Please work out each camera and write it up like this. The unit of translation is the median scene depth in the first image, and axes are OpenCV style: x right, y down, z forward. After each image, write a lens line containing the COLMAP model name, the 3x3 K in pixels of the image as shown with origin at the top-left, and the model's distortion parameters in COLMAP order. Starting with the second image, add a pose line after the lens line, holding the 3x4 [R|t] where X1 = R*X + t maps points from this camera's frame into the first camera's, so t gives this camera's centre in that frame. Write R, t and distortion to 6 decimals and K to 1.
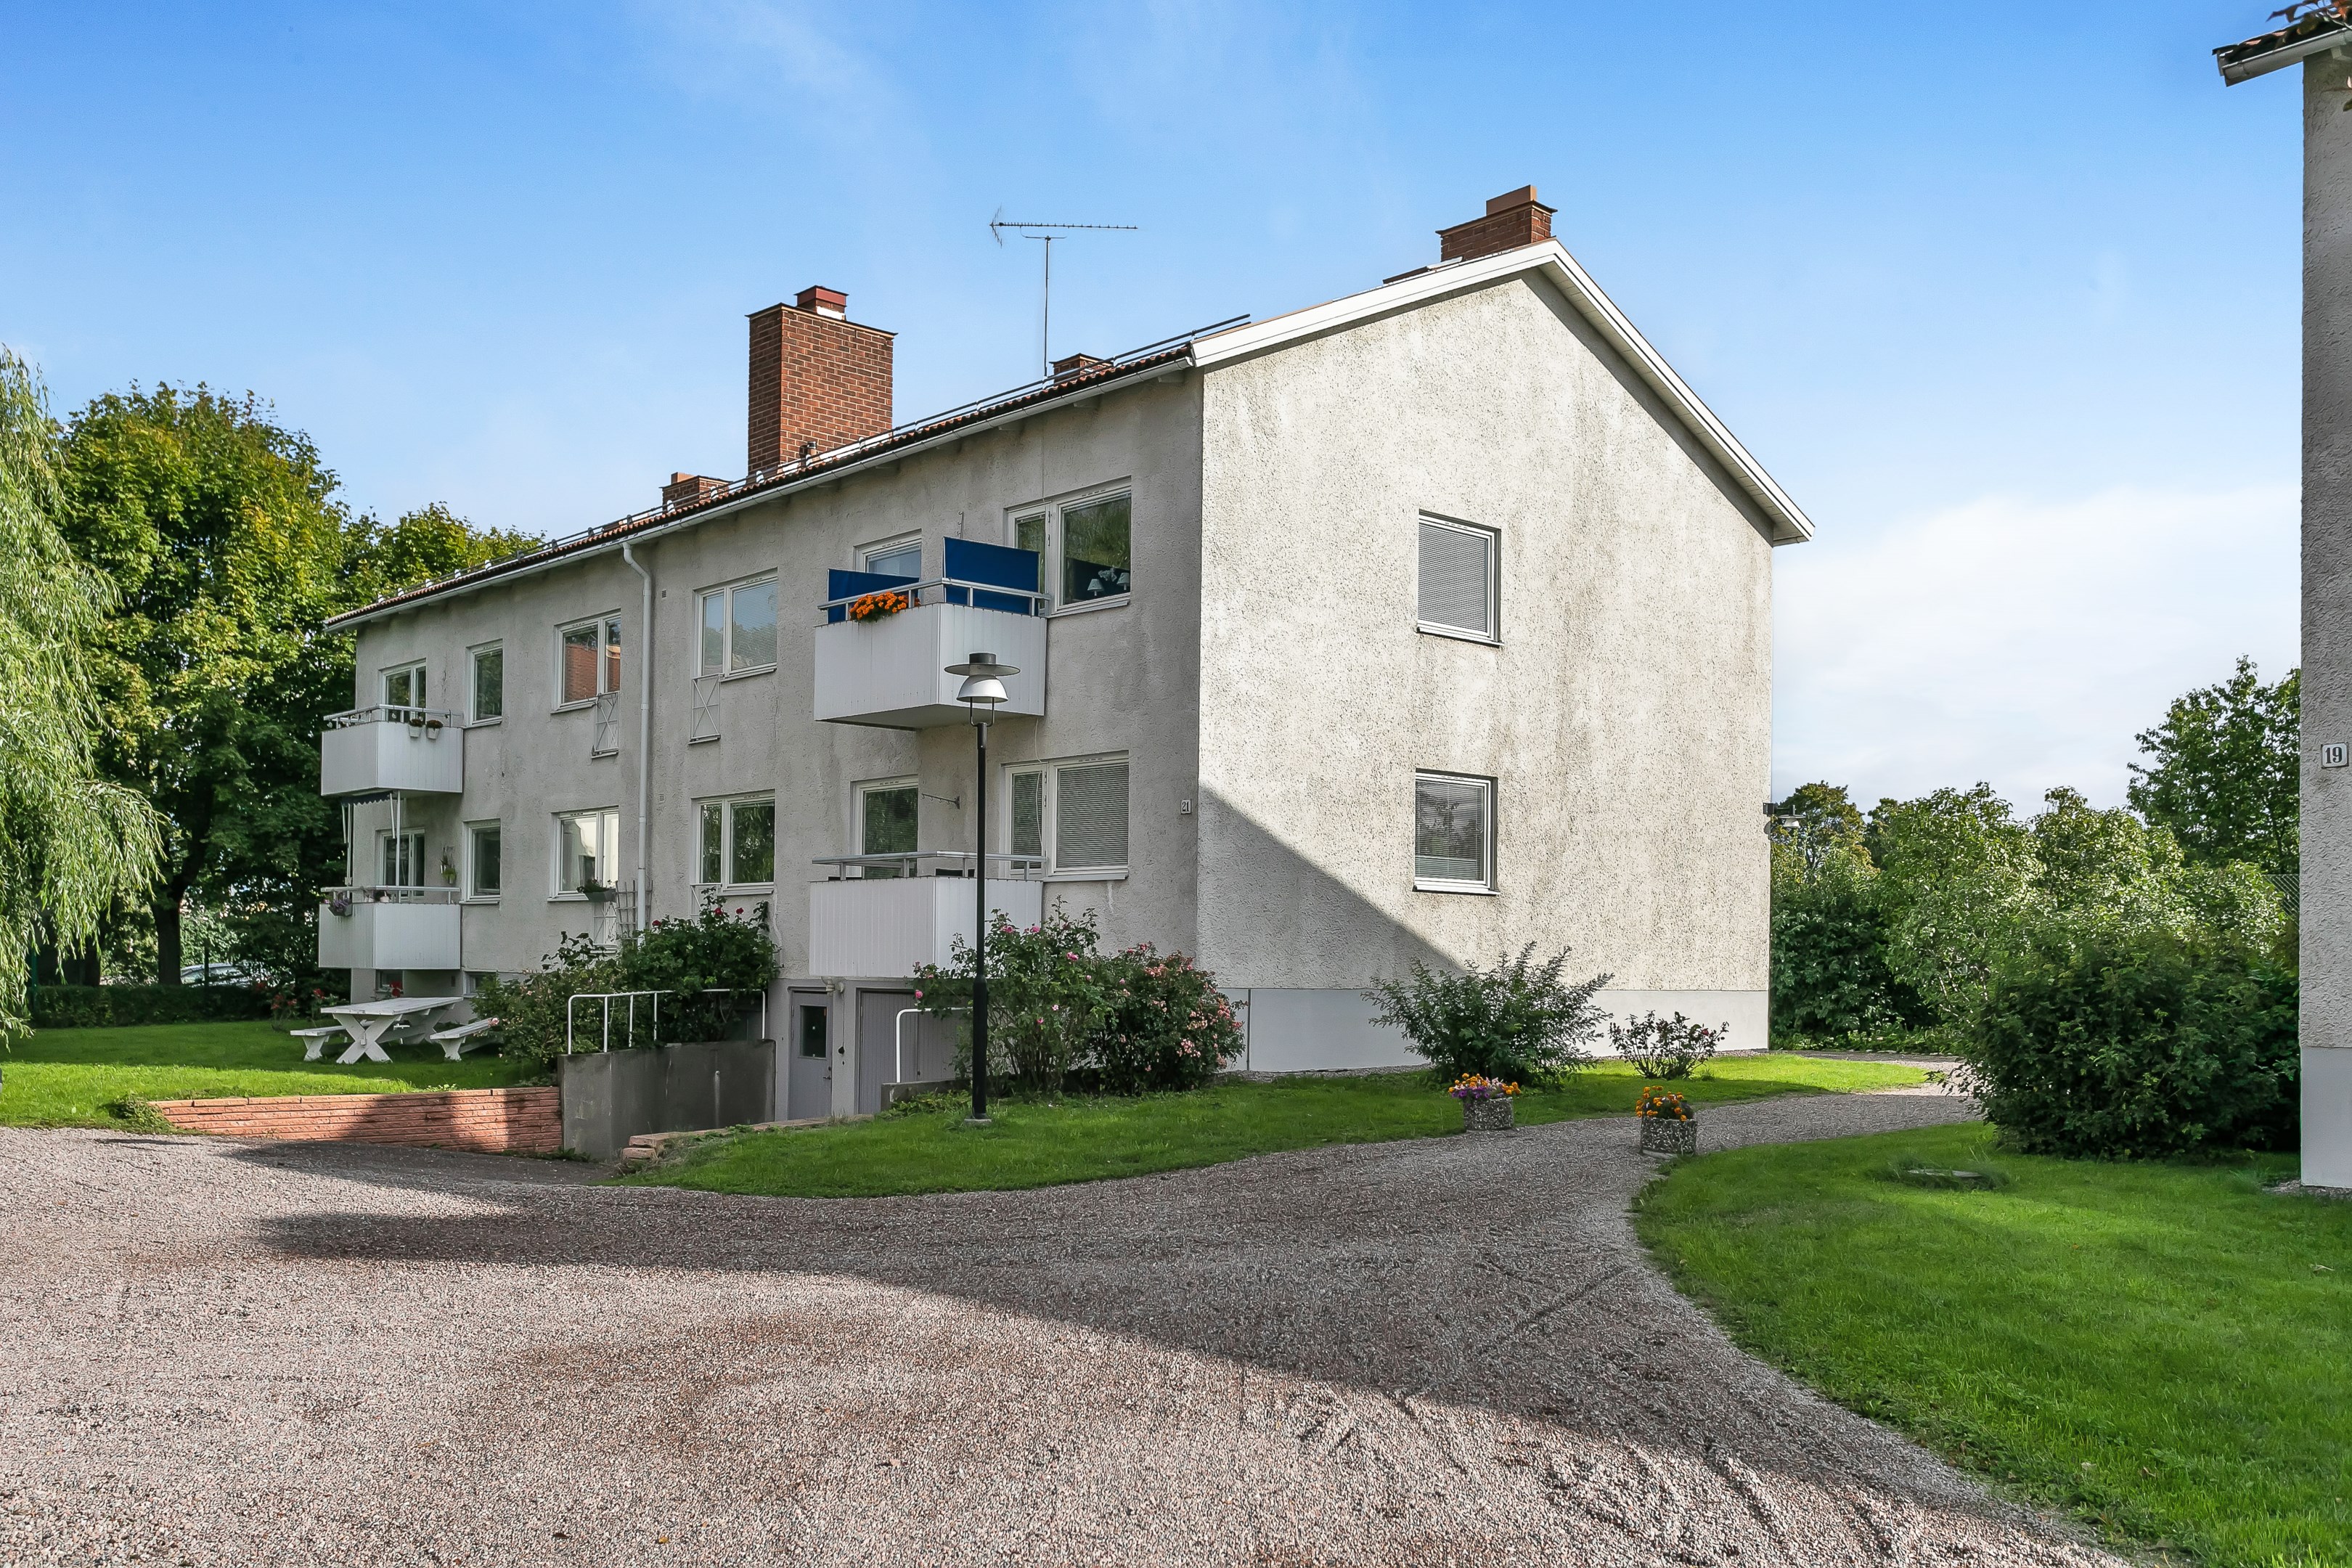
lens RADIAL K [[2070.1, 0, 1180.7], [0, 2070.1, 852.2], [0, 0, 1]] dist [0.001990, 0.021864]
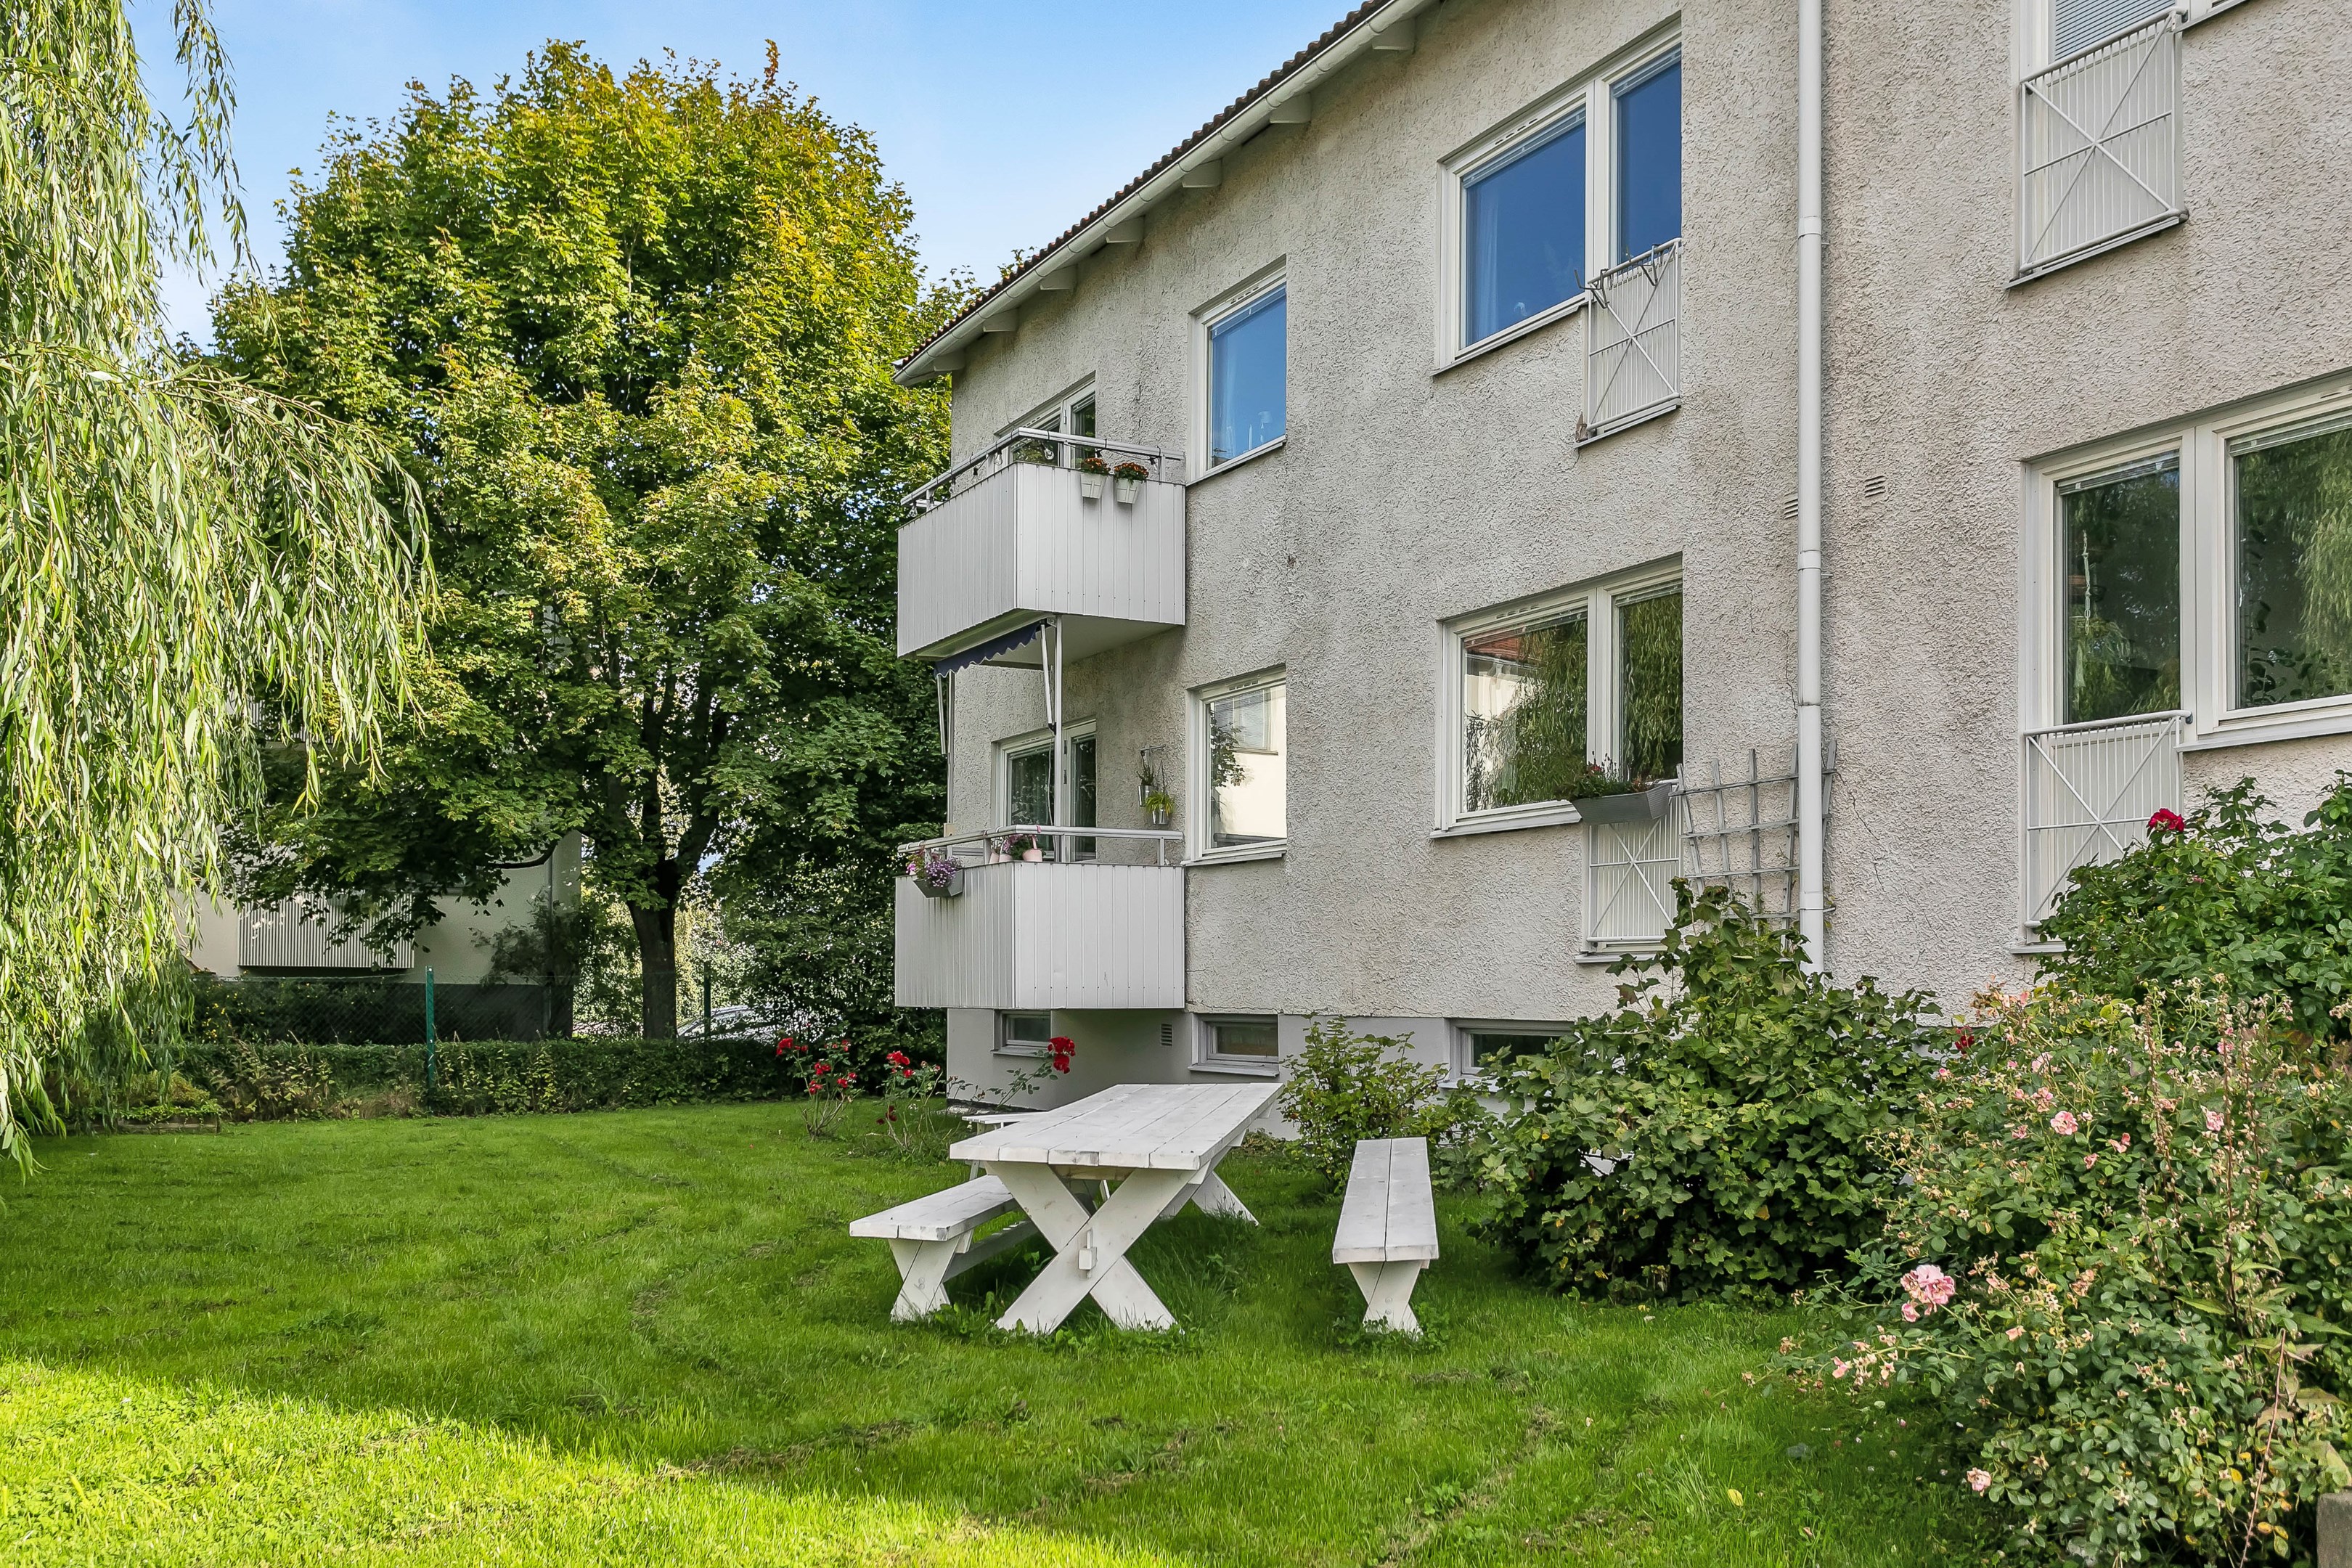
lens RADIAL K [[2070.1, 0, 1175.2], [0, 2070.1, 784.8], [0, 0, 1]] dist [0.001990, 0.021864]
pose [[0.970114, -0.029209, -0.240886, -0.209939], [0.016074, 0.998284, -0.056314, 0.028818], [0.242117, 0.050759, 0.968918, 0.487035]]
